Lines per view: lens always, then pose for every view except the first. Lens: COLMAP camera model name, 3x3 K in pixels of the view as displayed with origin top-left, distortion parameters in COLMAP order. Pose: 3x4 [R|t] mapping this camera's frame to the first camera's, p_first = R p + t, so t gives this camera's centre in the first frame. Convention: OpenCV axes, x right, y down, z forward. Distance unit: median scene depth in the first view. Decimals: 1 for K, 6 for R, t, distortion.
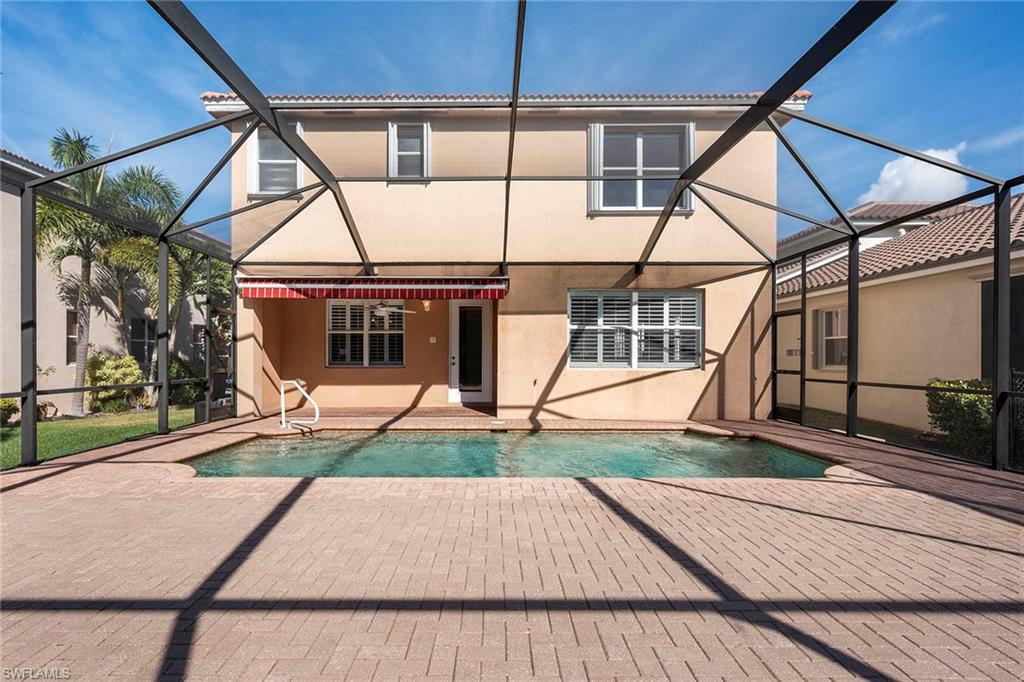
lens RADIAL K [[520.2, 0, 472.1], [0, 520.2, 354.1], [0, 0, 1]] dist [-0.001030, -0.000340]
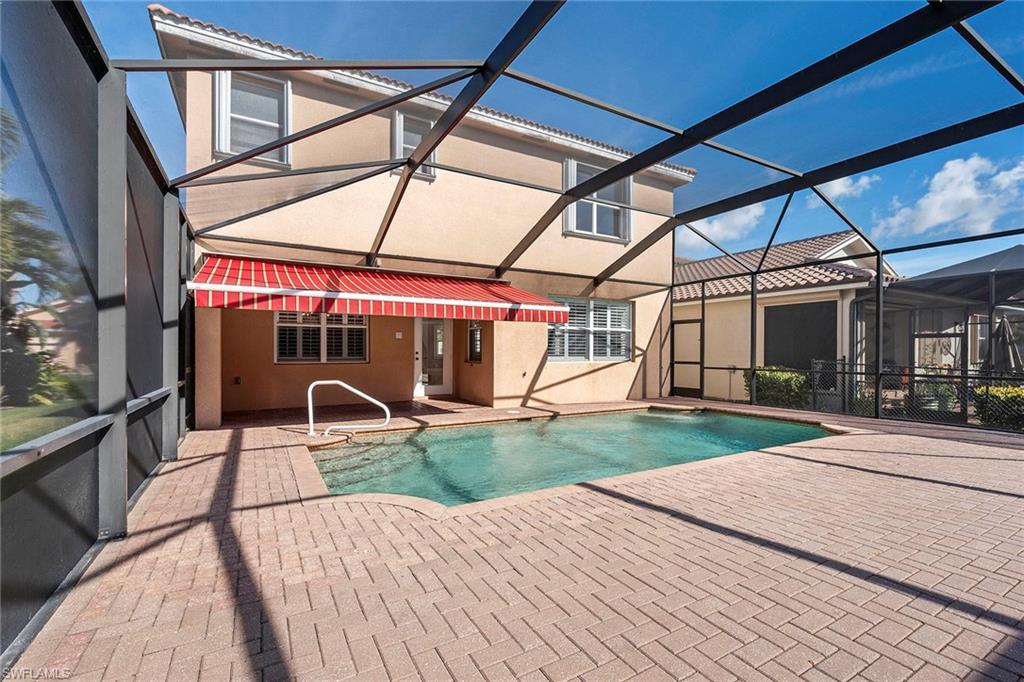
lens RADIAL K [[440.7, 0, 510.3], [0, 440.7, 347.6], [0, 0, 1]] dist [0.001209, 0.000061]
pose [[0.862301, 0.004242, 0.506379, -0.392210], [-0.002891, 0.999990, -0.003455, -0.001664], [-0.506388, 0.001516, 0.862304, 0.183431]]
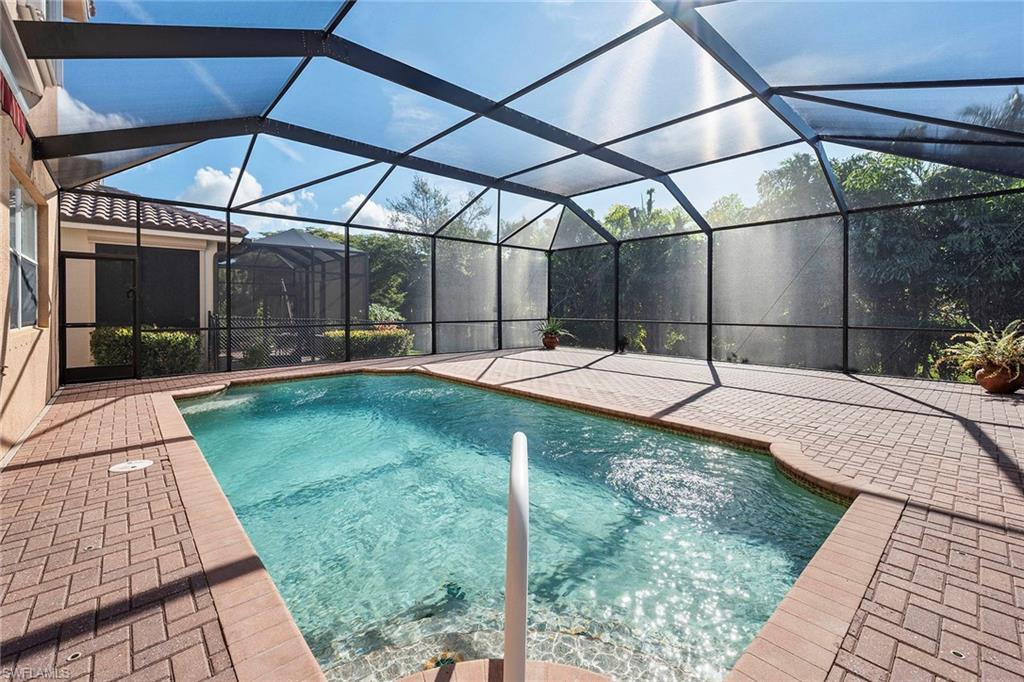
lens RADIAL K [[431.5, 0, 537.9], [0, 431.5, 305.4], [0, 0, 1]] dist [-0.000124, -0.000165]
pose [[-0.704650, -0.001315, 0.709554, -0.383249], [-0.003214, 0.999994, -0.001338, -0.000384], [-0.709548, -0.003224, -0.704650, 0.881505]]
